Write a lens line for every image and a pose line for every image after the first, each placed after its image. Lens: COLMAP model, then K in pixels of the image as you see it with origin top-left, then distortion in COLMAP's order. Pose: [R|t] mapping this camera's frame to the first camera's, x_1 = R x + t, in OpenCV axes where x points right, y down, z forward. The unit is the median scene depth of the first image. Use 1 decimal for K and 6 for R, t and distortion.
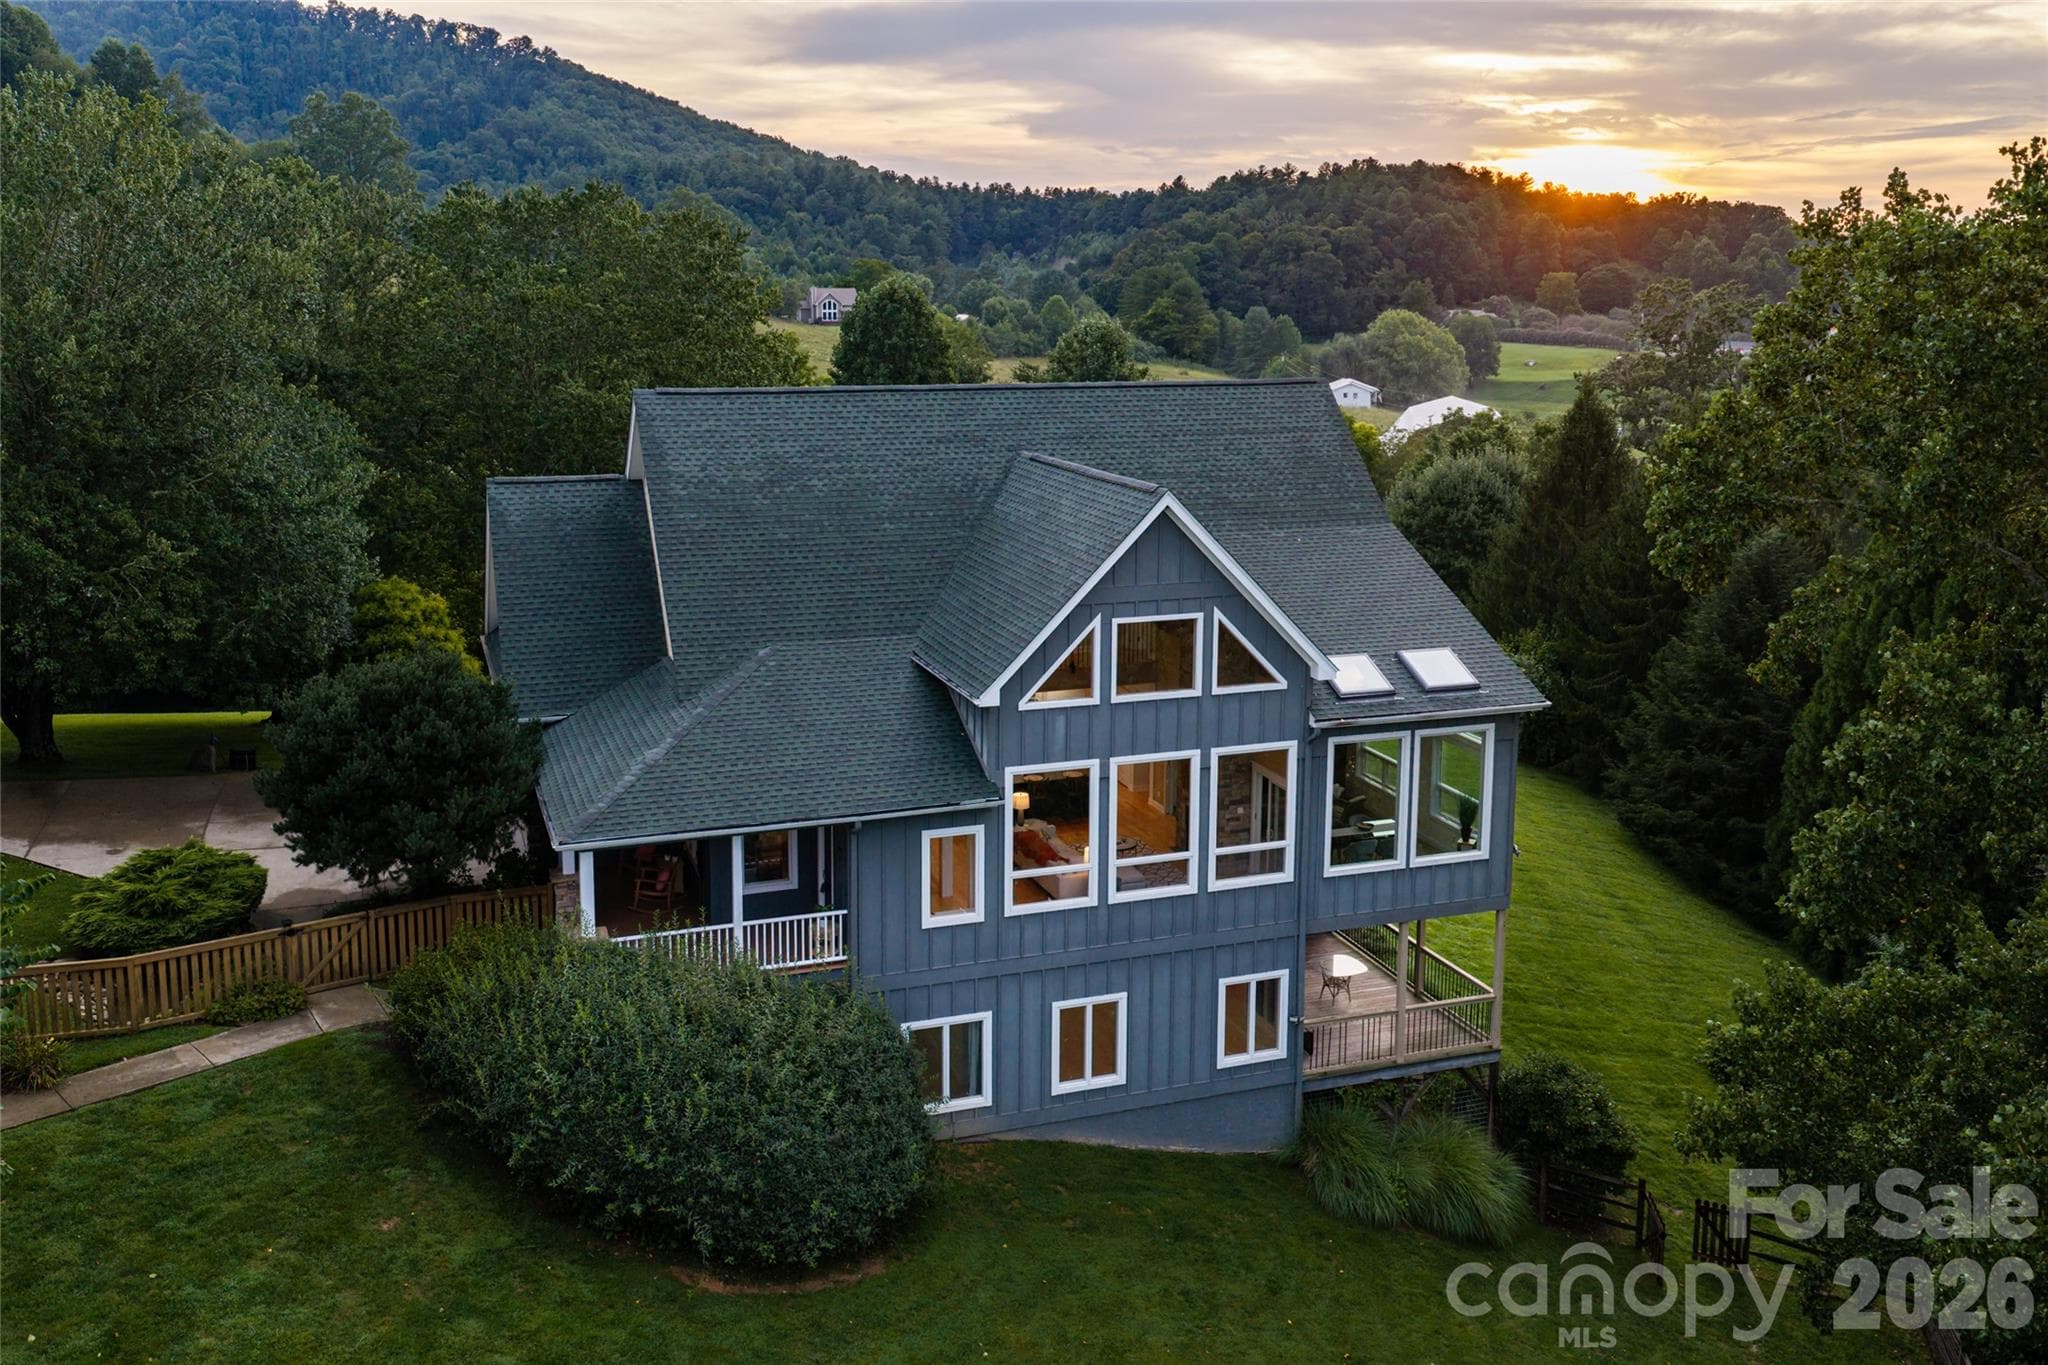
lens RADIAL K [[1633.4, 0, 1024.0], [0, 1633.4, 682.5], [0, 0, 1]] dist [0.008061, -0.003858]
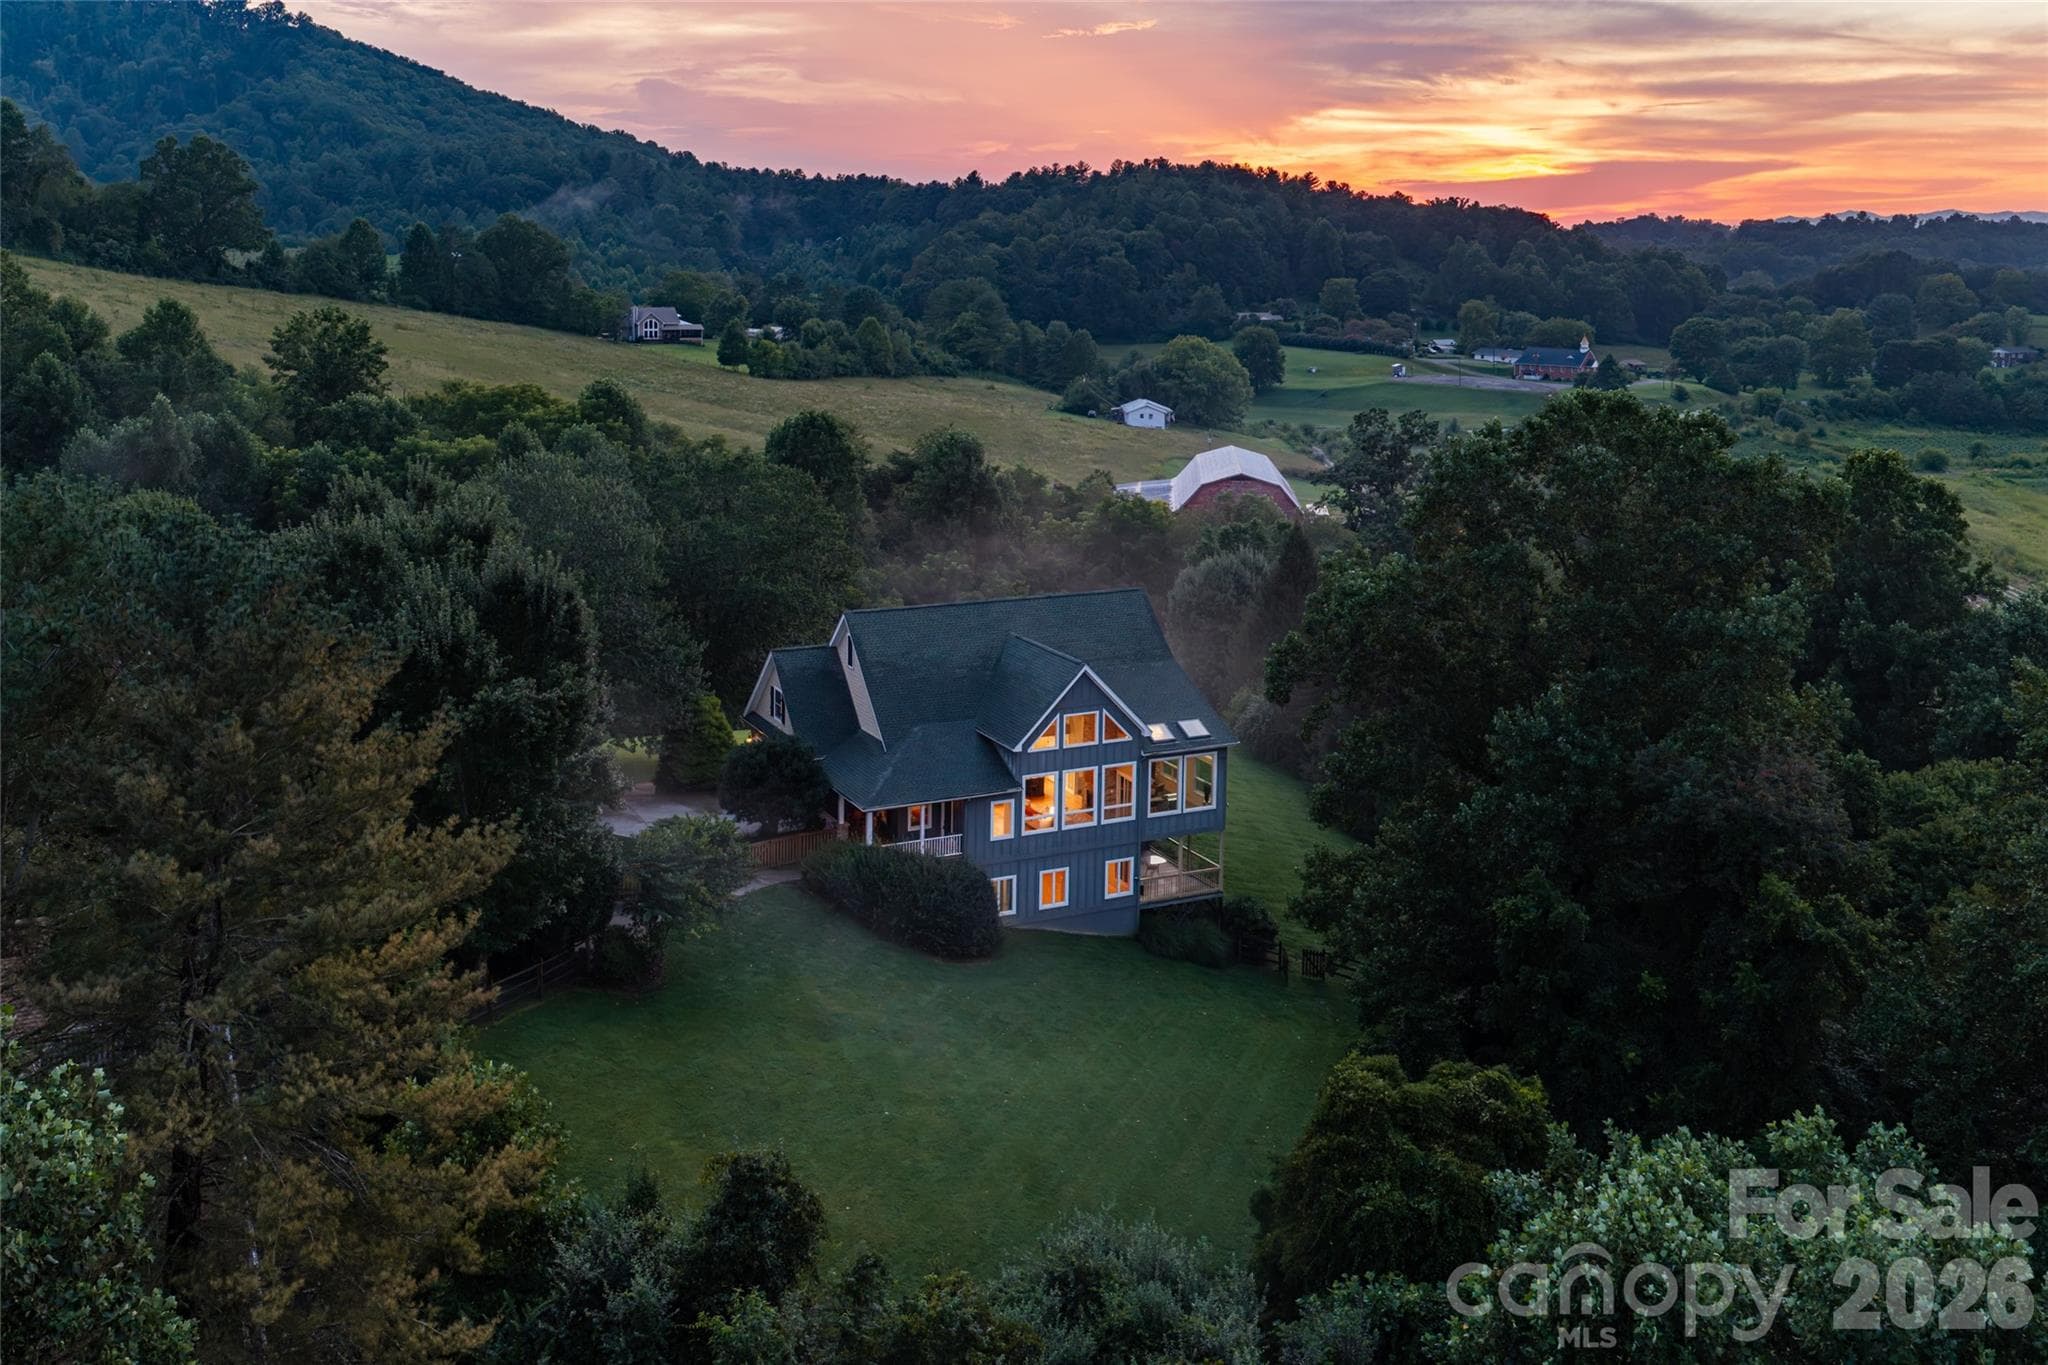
lens RADIAL K [[2576.2, 0, 1024.0], [0, 2576.2, 682.5], [0, 0, 1]] dist [0.091733, -0.003189]
pose [[0.988361, -0.019986, 0.150811, -0.131428], [0.016058, 0.999501, 0.027218, -0.043233], [-0.151280, -0.024479, 0.988188, -0.632271]]
